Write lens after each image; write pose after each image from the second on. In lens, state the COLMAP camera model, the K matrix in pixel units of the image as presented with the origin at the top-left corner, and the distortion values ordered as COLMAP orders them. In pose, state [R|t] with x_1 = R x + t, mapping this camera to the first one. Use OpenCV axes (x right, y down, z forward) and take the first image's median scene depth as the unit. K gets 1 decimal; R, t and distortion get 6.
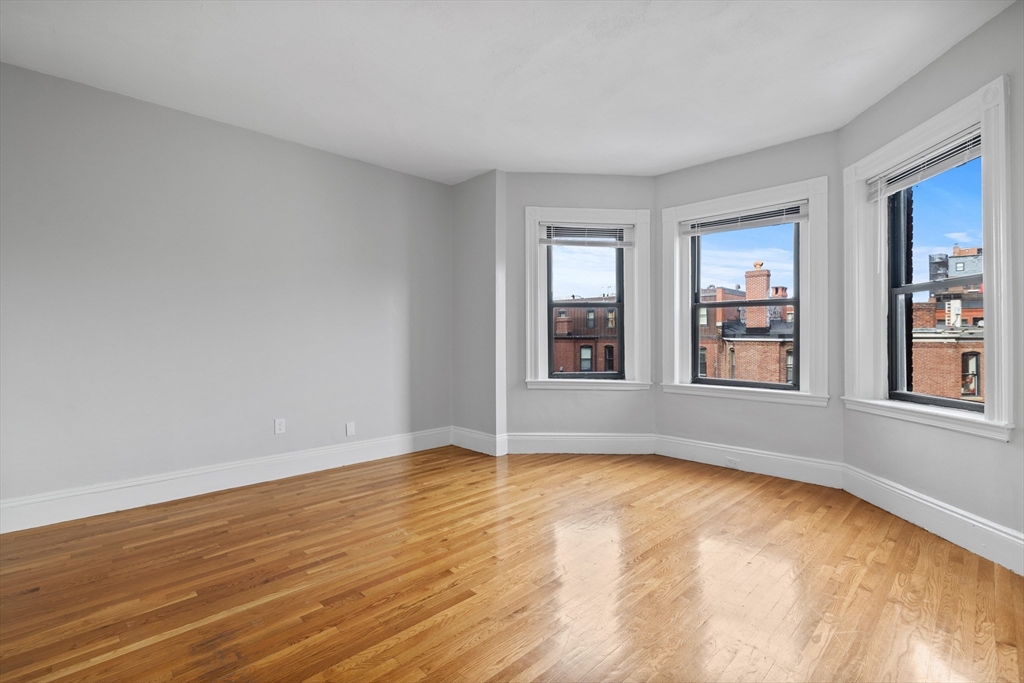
lens RADIAL K [[477.8, 0, 518.7], [0, 477.8, 337.7], [0, 0, 1]] dist [0.000207, 0.001513]
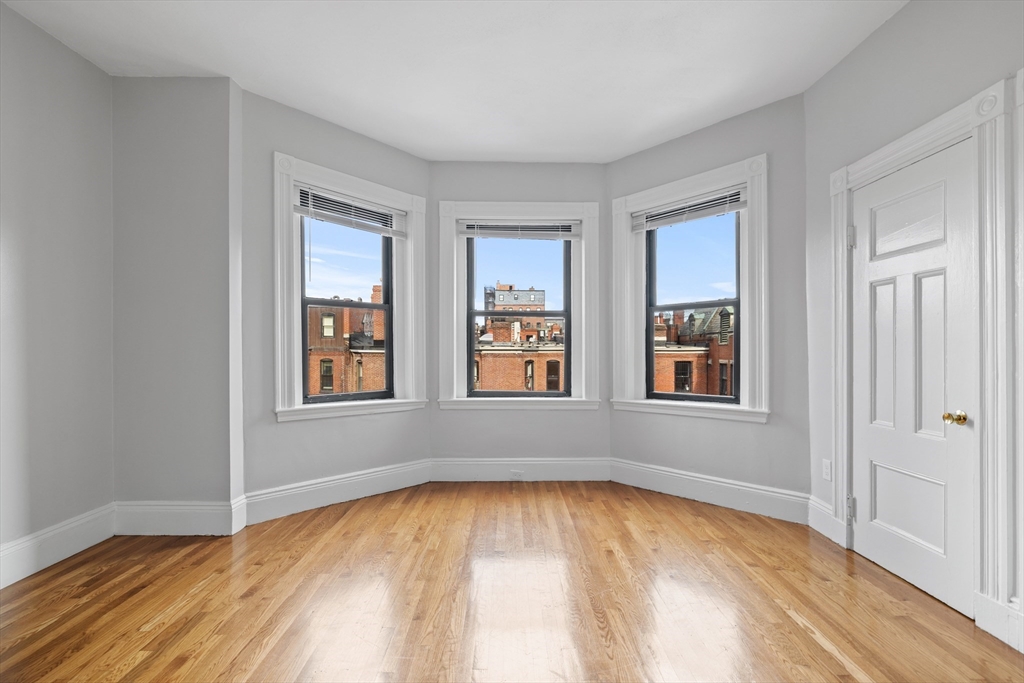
lens RADIAL K [[477.8, 0, 514.3], [0, 477.8, 350.8], [0, 0, 1]] dist [0.000207, 0.001513]
pose [[0.697608, -0.000213, 0.716480, -0.233926], [-0.000735, 0.999999, 0.001013, 0.005301], [-0.716480, -0.001233, 0.697607, 0.290850]]
